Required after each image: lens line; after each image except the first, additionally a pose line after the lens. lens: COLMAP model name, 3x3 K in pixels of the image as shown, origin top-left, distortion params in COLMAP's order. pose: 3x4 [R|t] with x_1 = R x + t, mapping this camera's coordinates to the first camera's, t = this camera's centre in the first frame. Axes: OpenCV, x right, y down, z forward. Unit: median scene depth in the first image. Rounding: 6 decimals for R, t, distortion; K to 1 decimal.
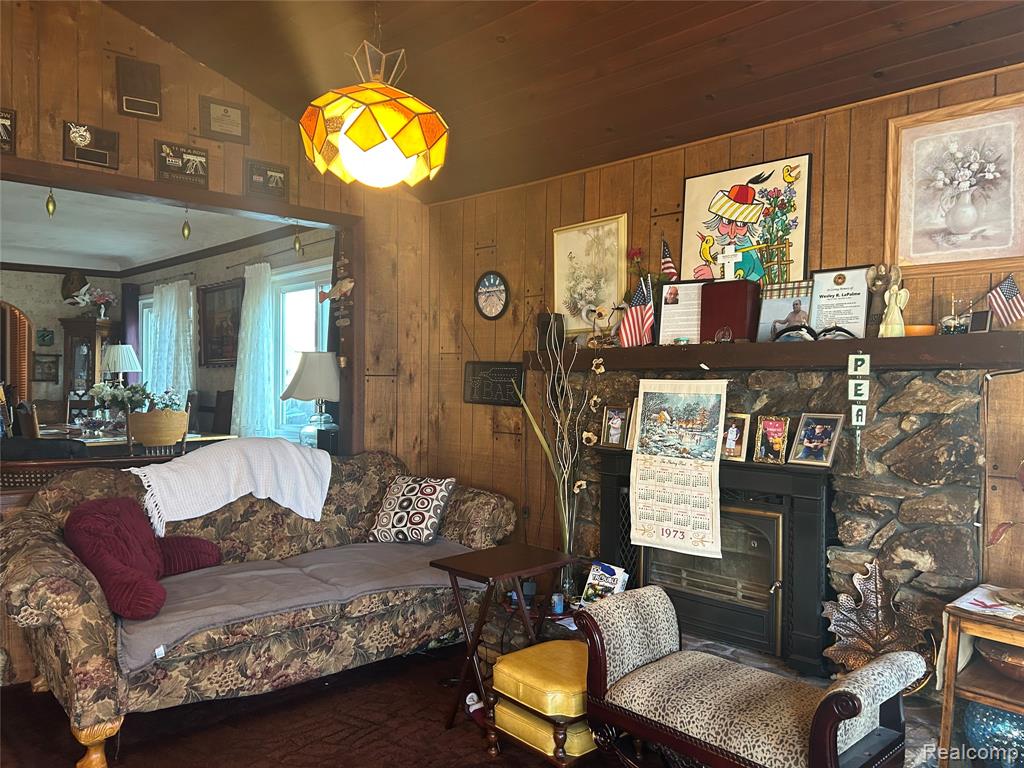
lens RADIAL K [[766.0, 0, 512.4], [0, 766.0, 379.6], [0, 0, 1]] dist [0.050111, -0.002005]
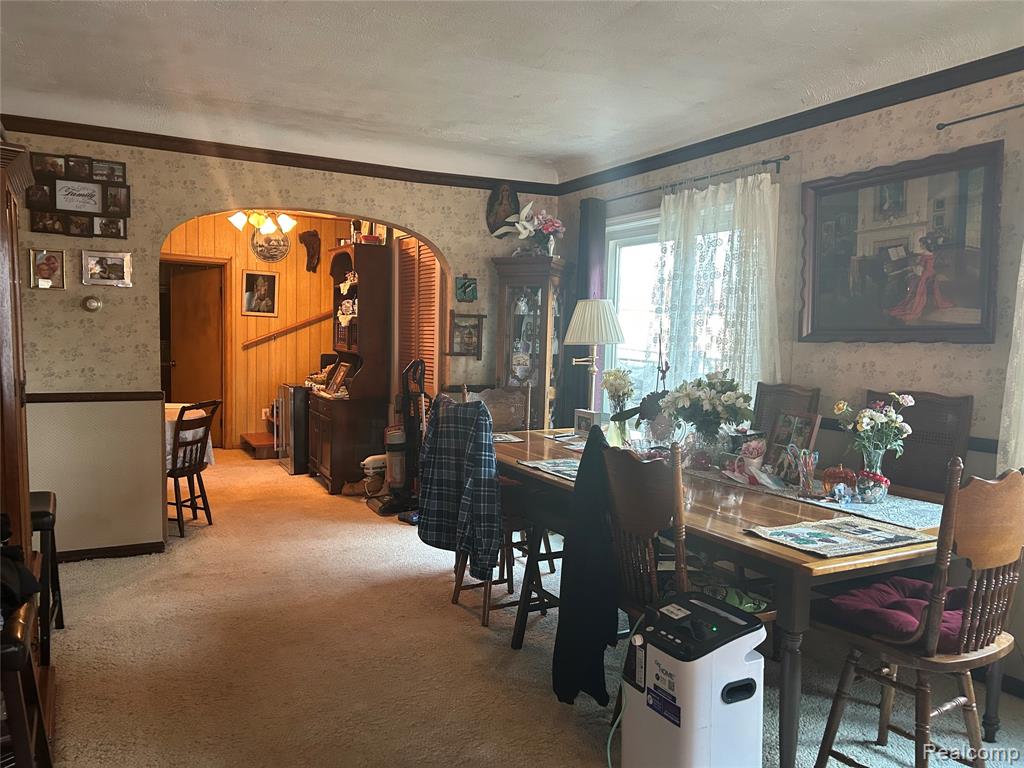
lens RADIAL K [[766.0, 0, 512.6], [0, 766.0, 384.6], [0, 0, 1]] dist [0.050111, -0.002005]
pose [[0.963777, 0.030036, -0.265011, -0.387898], [-0.014604, 0.998091, 0.060012, -0.012749], [0.266308, -0.053968, 0.962376, 0.387341]]
